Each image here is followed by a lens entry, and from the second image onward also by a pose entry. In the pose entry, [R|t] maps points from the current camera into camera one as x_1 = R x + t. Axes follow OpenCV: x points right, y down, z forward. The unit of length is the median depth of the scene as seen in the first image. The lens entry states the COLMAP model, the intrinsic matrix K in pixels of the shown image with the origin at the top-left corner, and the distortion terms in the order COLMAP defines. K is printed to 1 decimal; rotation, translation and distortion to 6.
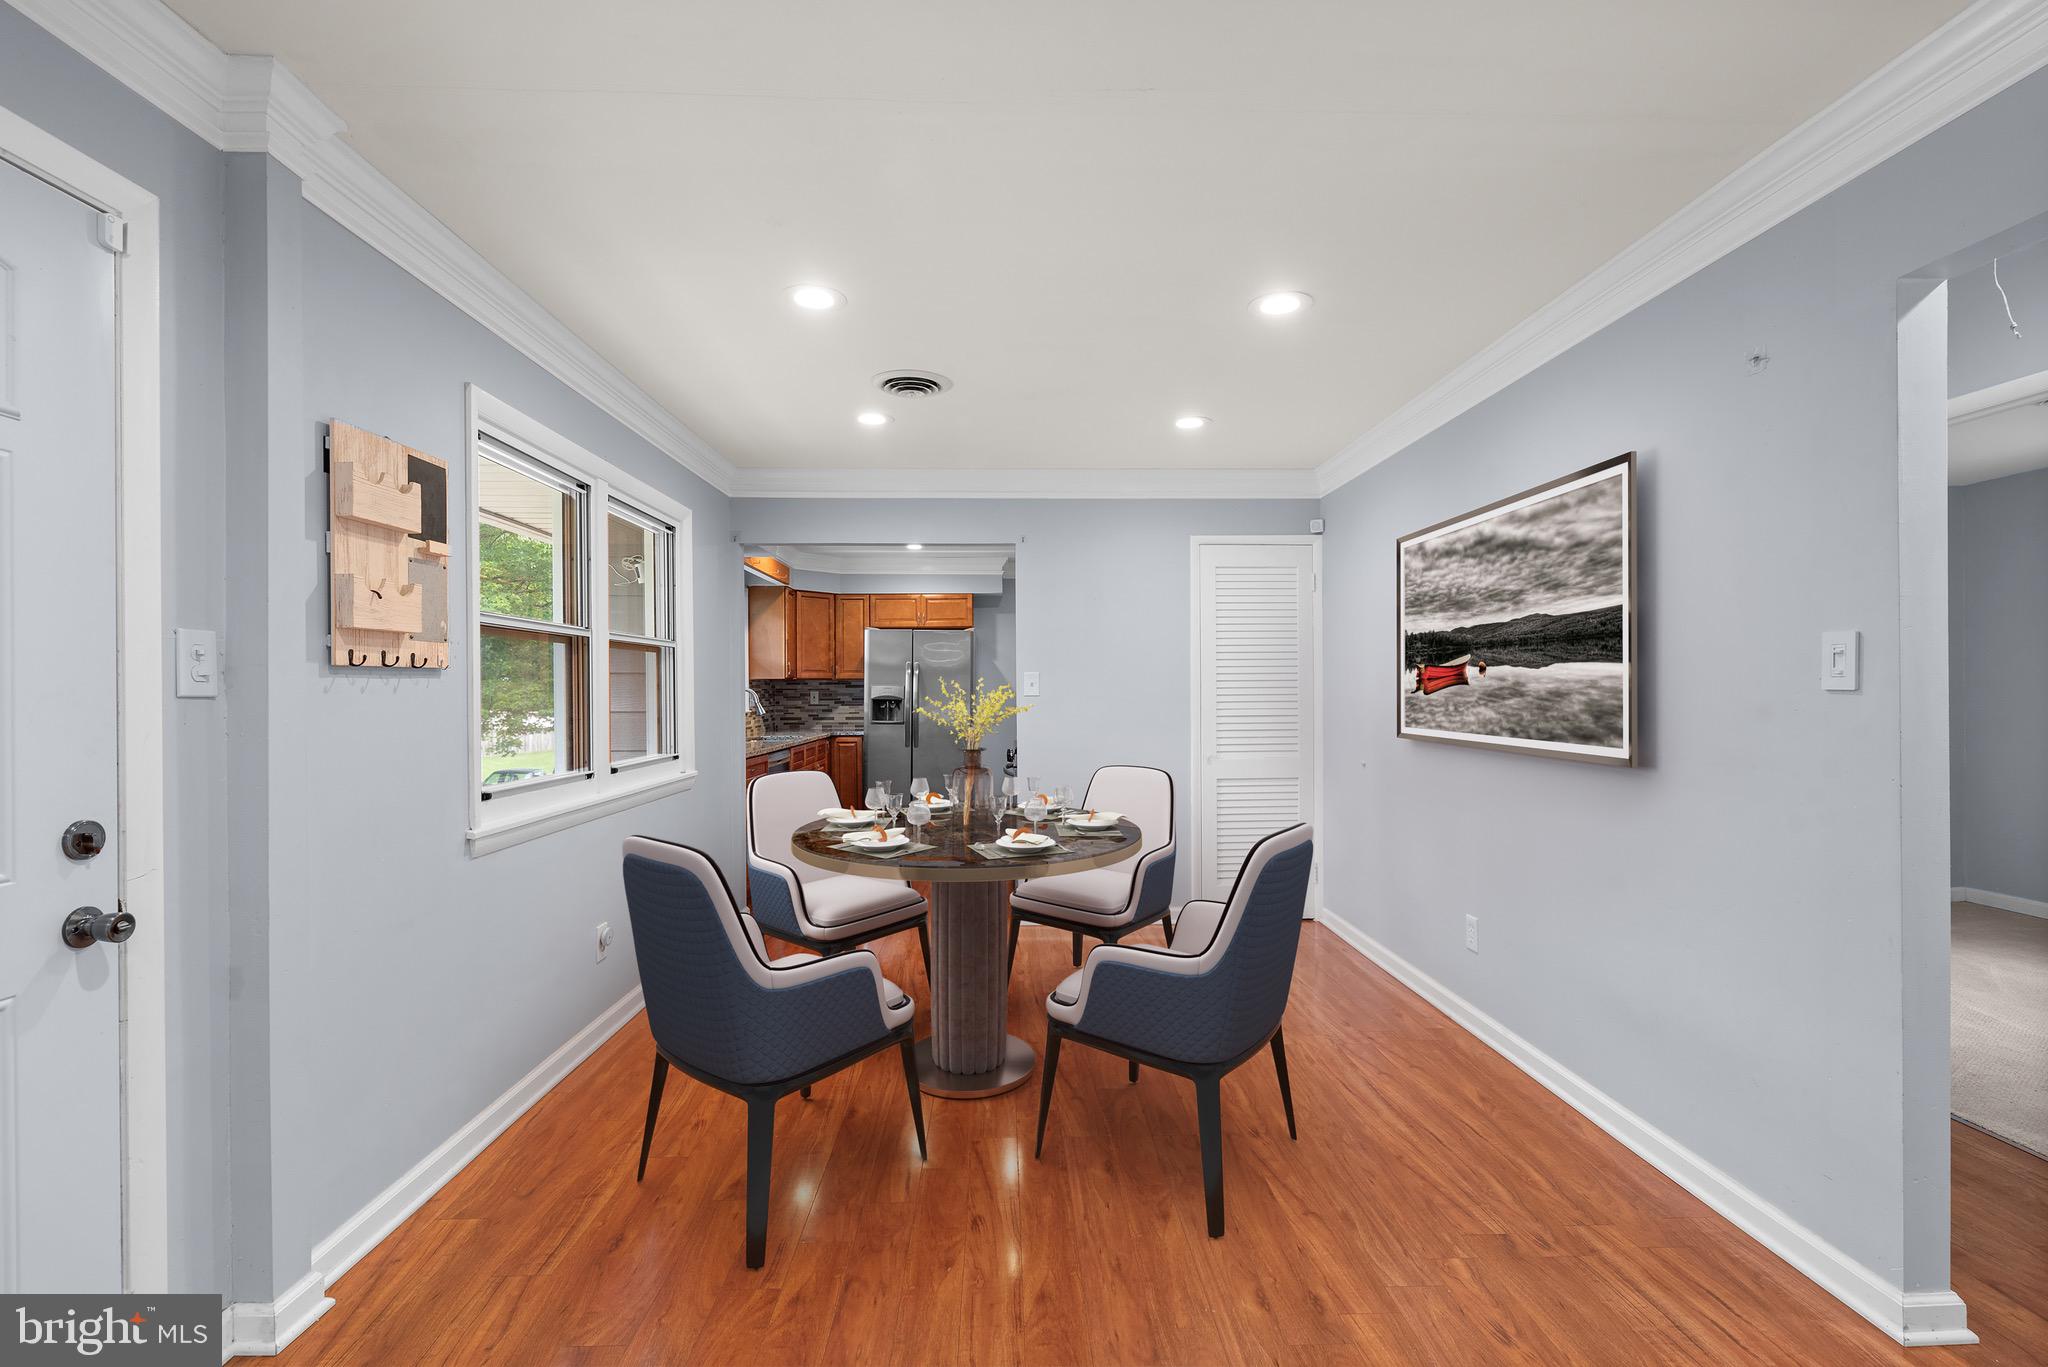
lens RADIAL K [[923.3, 0, 1024.0], [0, 923.3, 683.5], [0, 0, 1]] dist [0.001956, 0.000230]
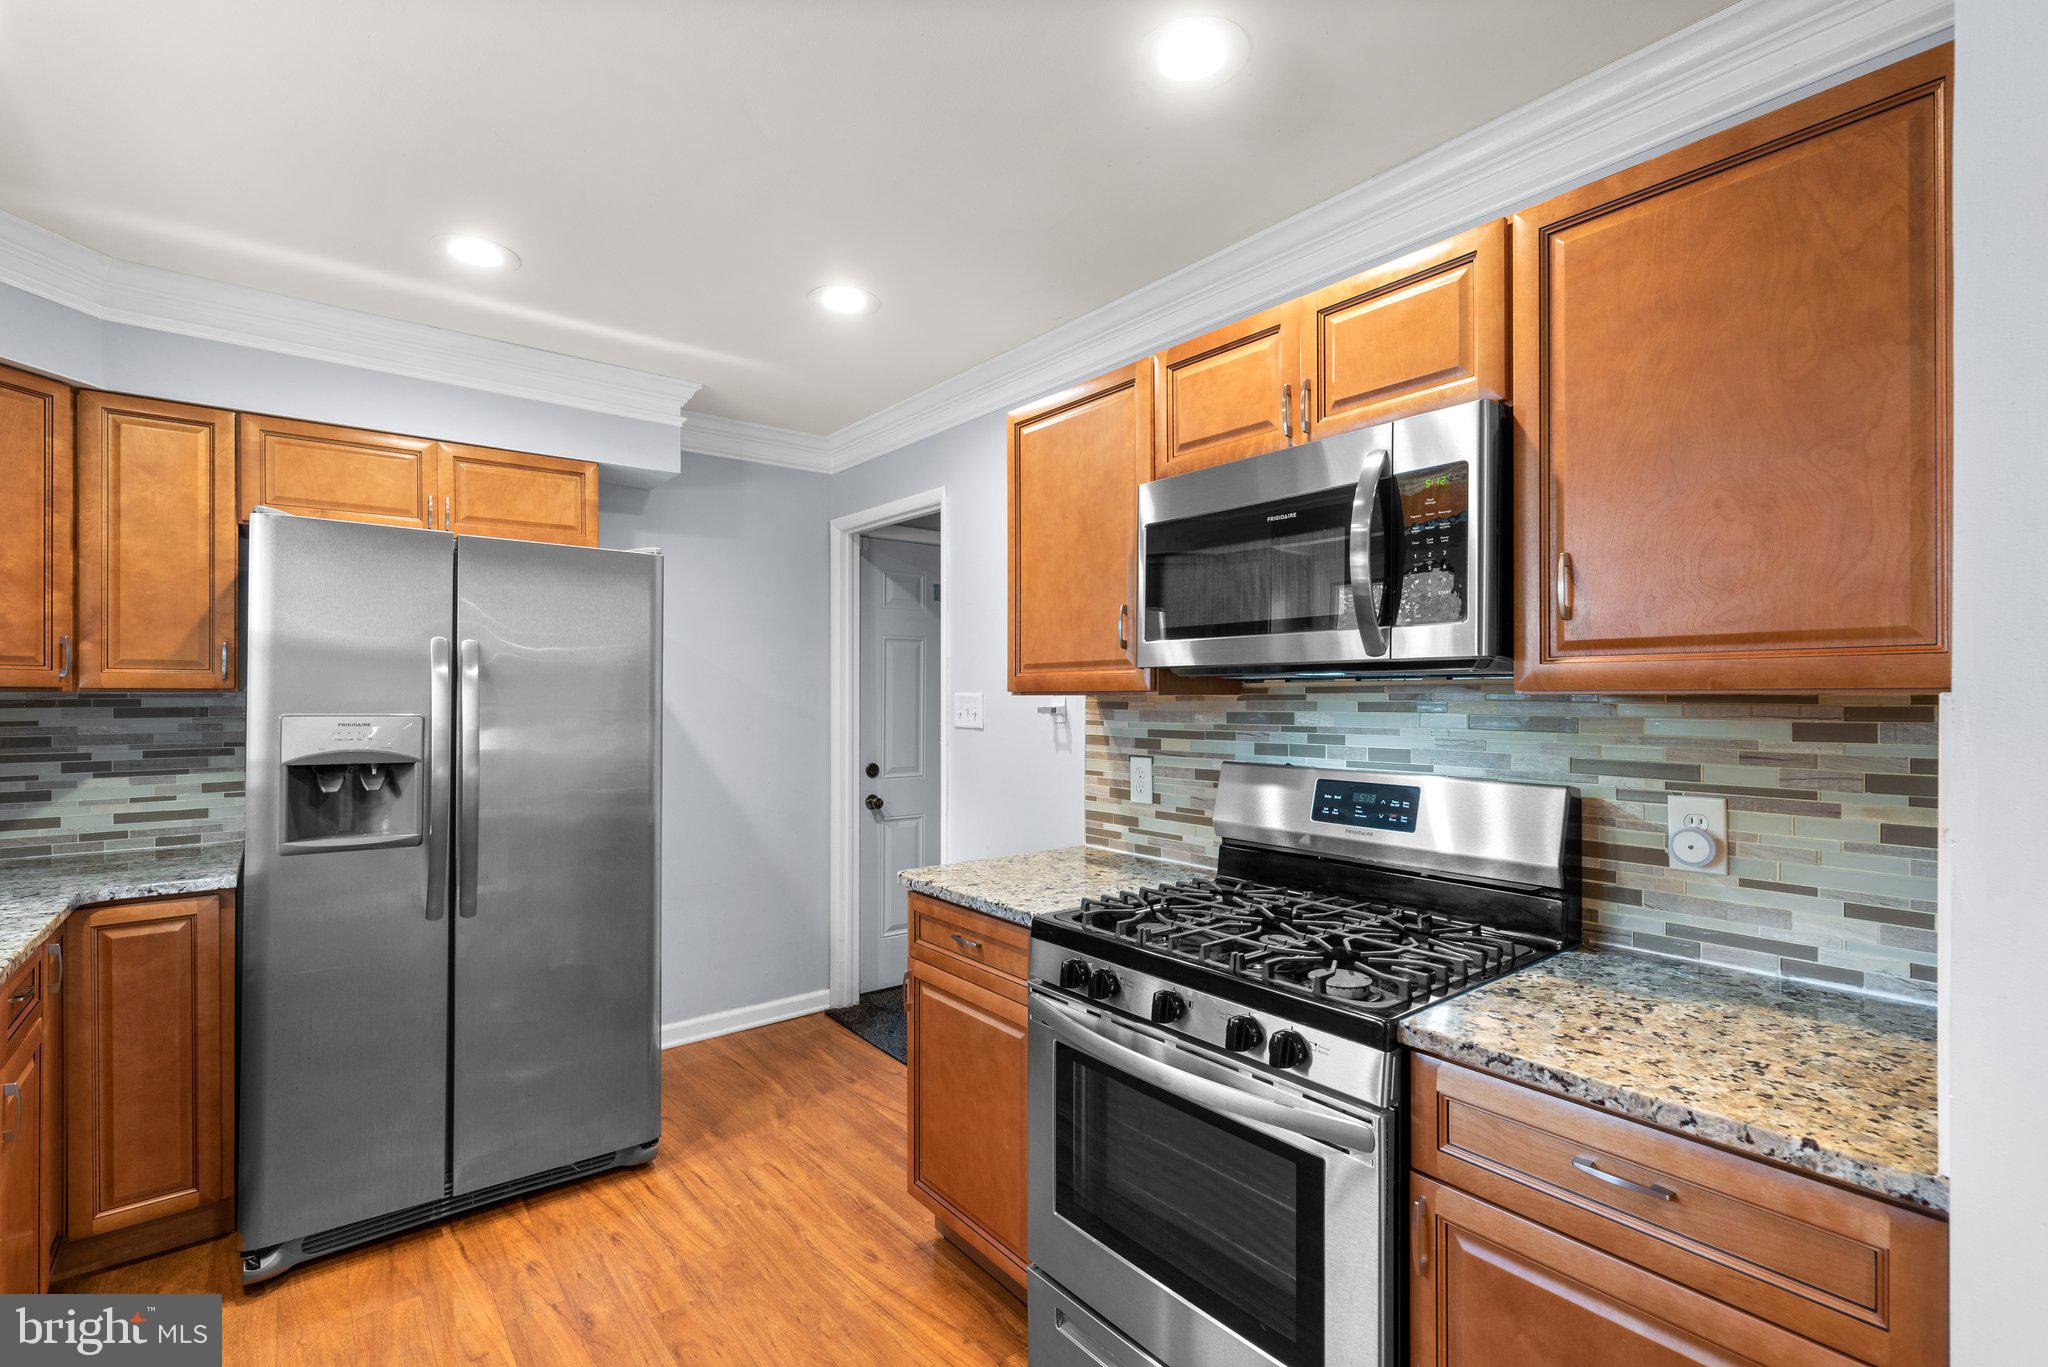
lens RADIAL K [[938.8, 0, 1035.5], [0, 938.8, 708.7], [0, 0, 1]] dist [0.017367, -0.000003]
pose [[0.799551, -0.000006, 0.600599, -0.154735], [-0.008979, 0.999888, 0.011963, -0.005418], [-0.600531, -0.014958, 0.799461, 0.629067]]
